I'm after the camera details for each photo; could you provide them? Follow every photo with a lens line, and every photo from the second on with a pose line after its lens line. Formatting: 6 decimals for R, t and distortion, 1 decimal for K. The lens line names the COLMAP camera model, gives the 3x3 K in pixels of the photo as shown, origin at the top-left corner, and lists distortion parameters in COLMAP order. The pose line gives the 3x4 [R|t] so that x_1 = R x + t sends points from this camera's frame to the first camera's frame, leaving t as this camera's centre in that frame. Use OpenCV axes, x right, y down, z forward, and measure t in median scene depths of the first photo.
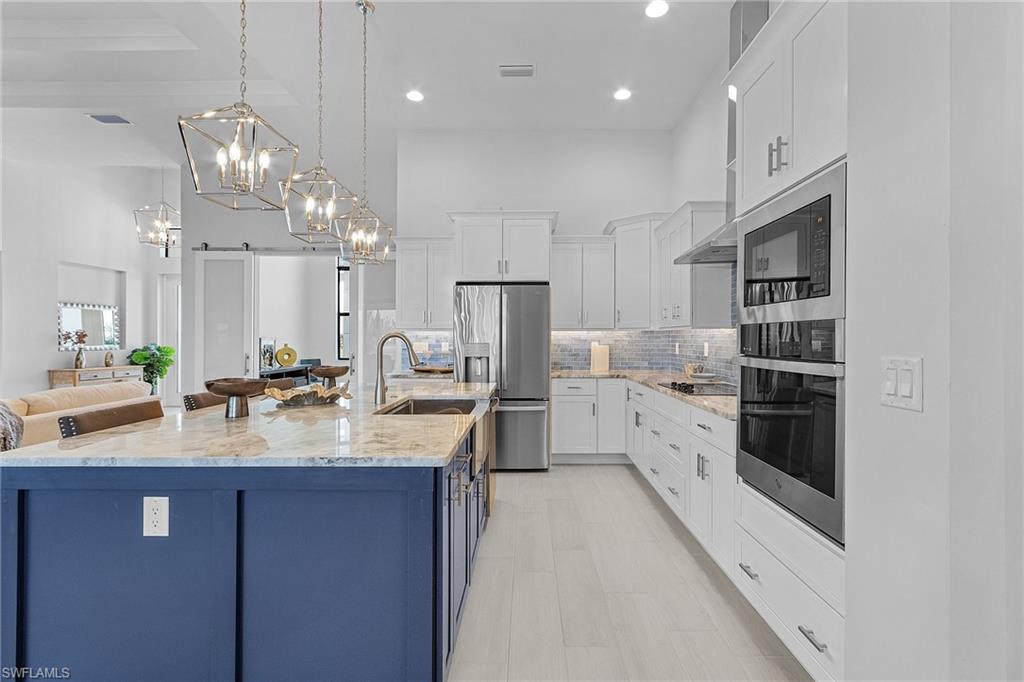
lens RADIAL K [[481.1, 0, 521.6], [0, 481.1, 336.5], [0, 0, 1]] dist [0.003160, 0.000219]
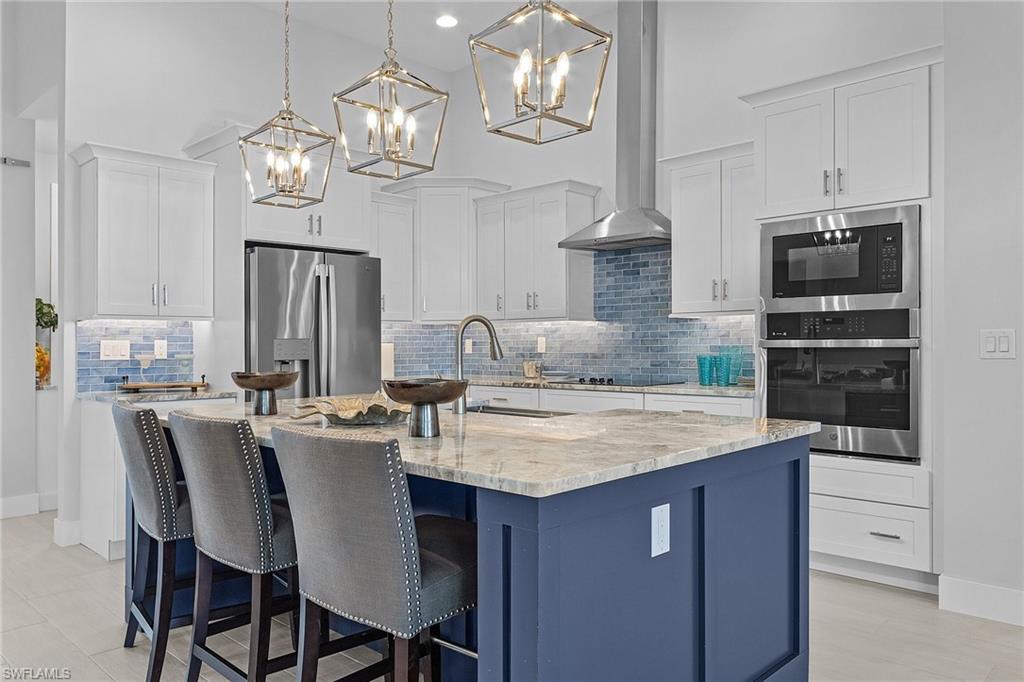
lens RADIAL K [[725.8, 0, 512.0], [0, 725.8, 341.0], [0, 0, 1]] dist [0.005614, 0.001731]
pose [[0.689246, -0.004070, 0.724516, -1.772787], [0.006289, 0.999980, -0.000366, 0.056407], [-0.724500, 0.004809, 0.689258, 0.340493]]
